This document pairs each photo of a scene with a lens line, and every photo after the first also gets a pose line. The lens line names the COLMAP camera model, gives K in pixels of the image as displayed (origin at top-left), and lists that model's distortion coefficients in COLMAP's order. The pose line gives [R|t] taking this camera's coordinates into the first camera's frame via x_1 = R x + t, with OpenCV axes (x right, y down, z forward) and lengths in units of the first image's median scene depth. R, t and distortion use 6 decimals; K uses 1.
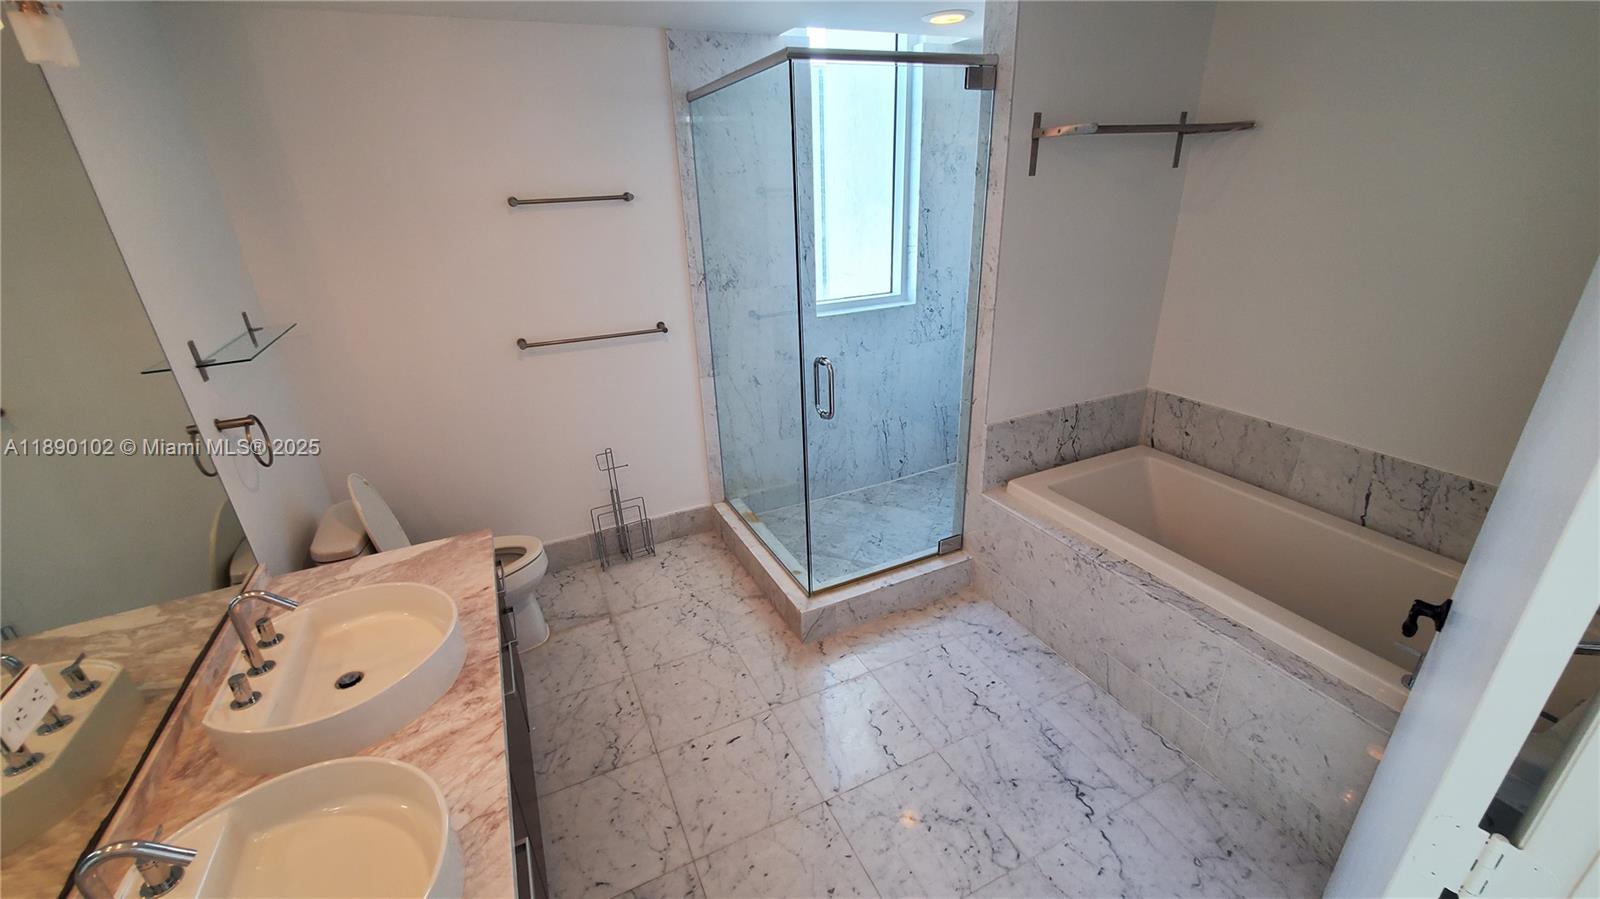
lens RADIAL K [[639.0, 0, 793.1], [0, 639.0, 451.3], [0, 0, 1]] dist [-0.000855, -0.002954]
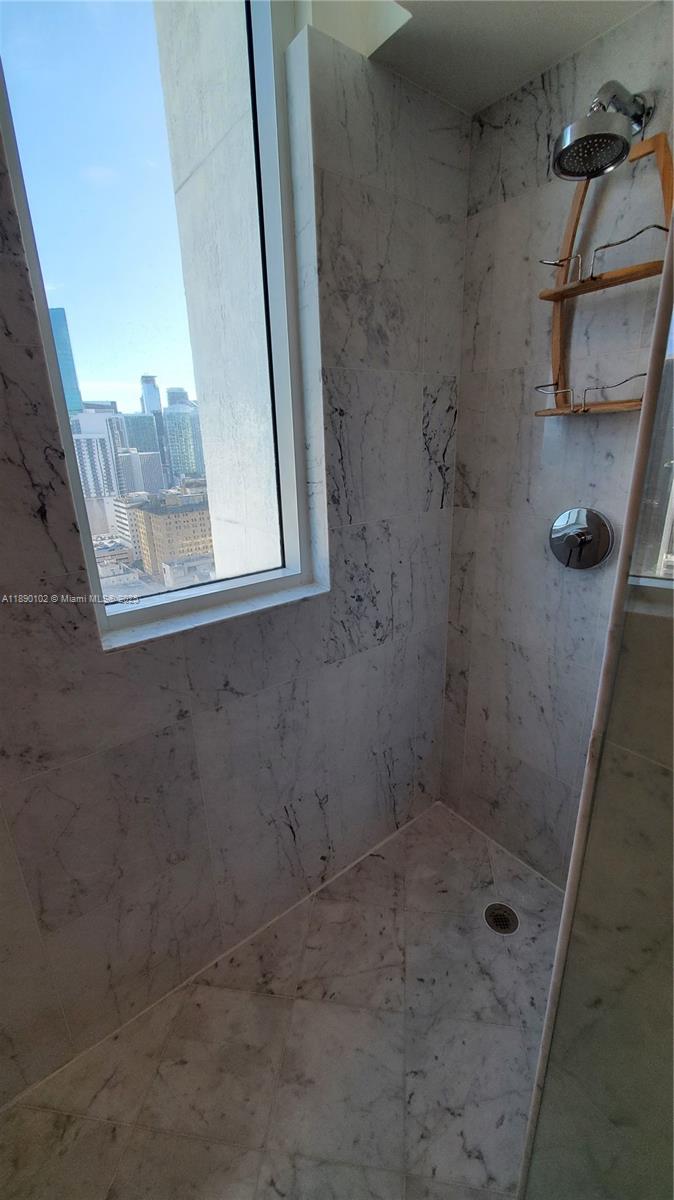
lens RADIAL K [[479.2, 0, 337.0], [0, 479.2, 600.0], [0, 0, 1]] dist [-0.000855, -0.002954]
pose [[0.974154, -0.060055, 0.217757, 0.139276], [0.078013, 0.994140, -0.074827, -0.241171], [-0.211987, 0.089881, 0.973130, 0.771067]]
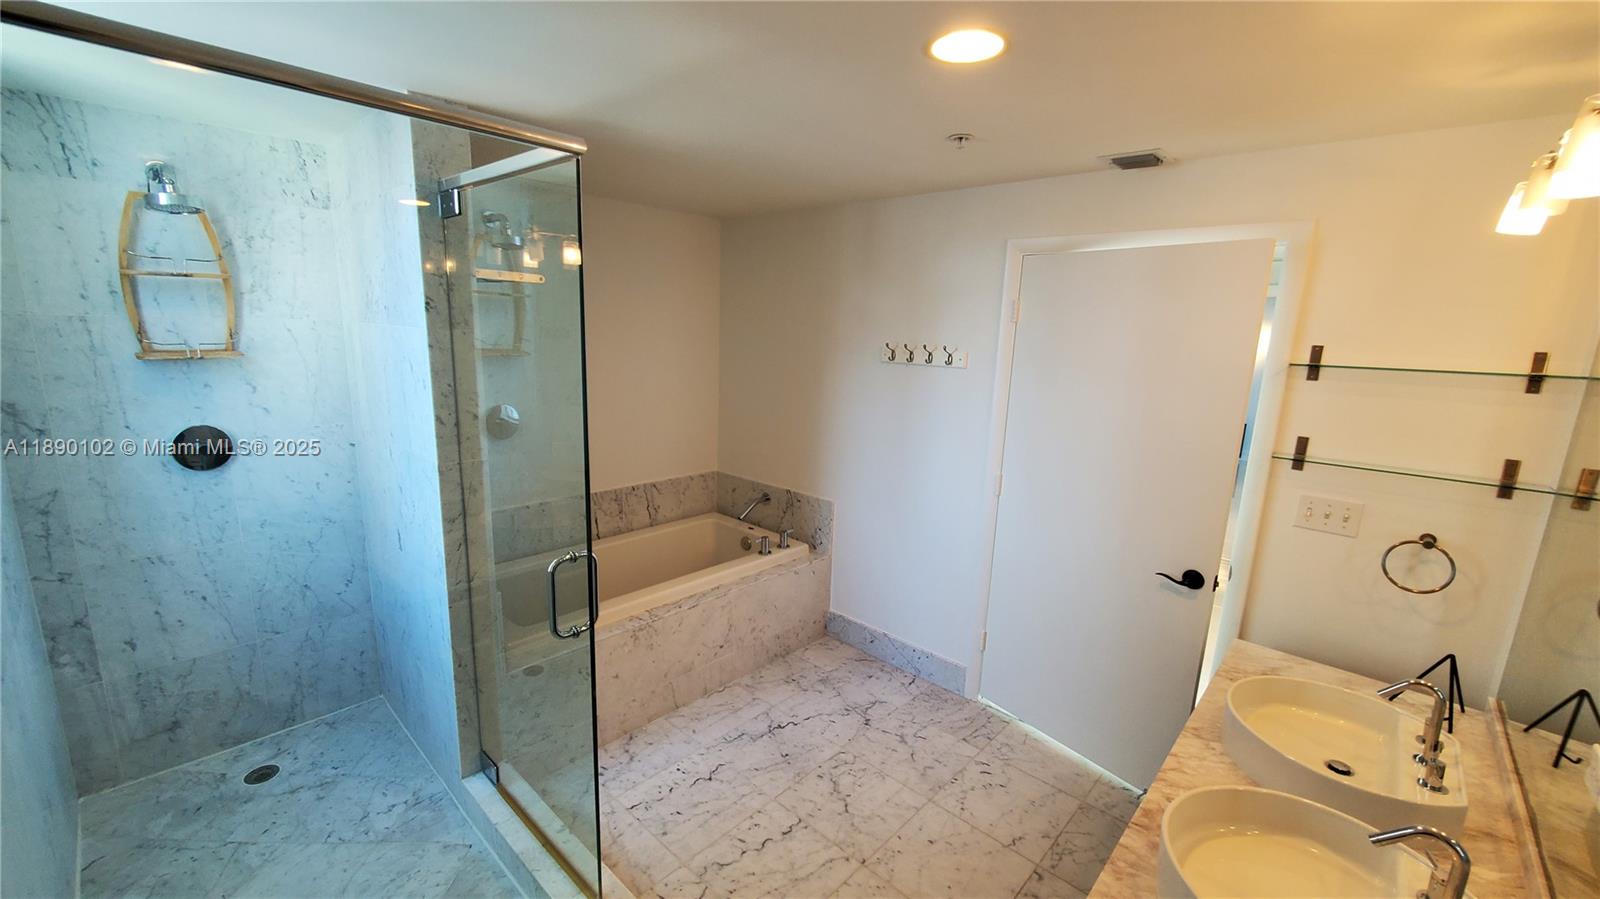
lens RADIAL K [[639.0, 0, 793.1], [0, 639.0, 451.3], [0, 0, 1]] dist [-0.000855, -0.002954]
pose [[-0.374293, -0.153487, 0.914520, -0.530241], [0.342271, 0.893703, 0.290077, -0.289232], [-0.861833, 0.421588, -0.281973, 0.750496]]
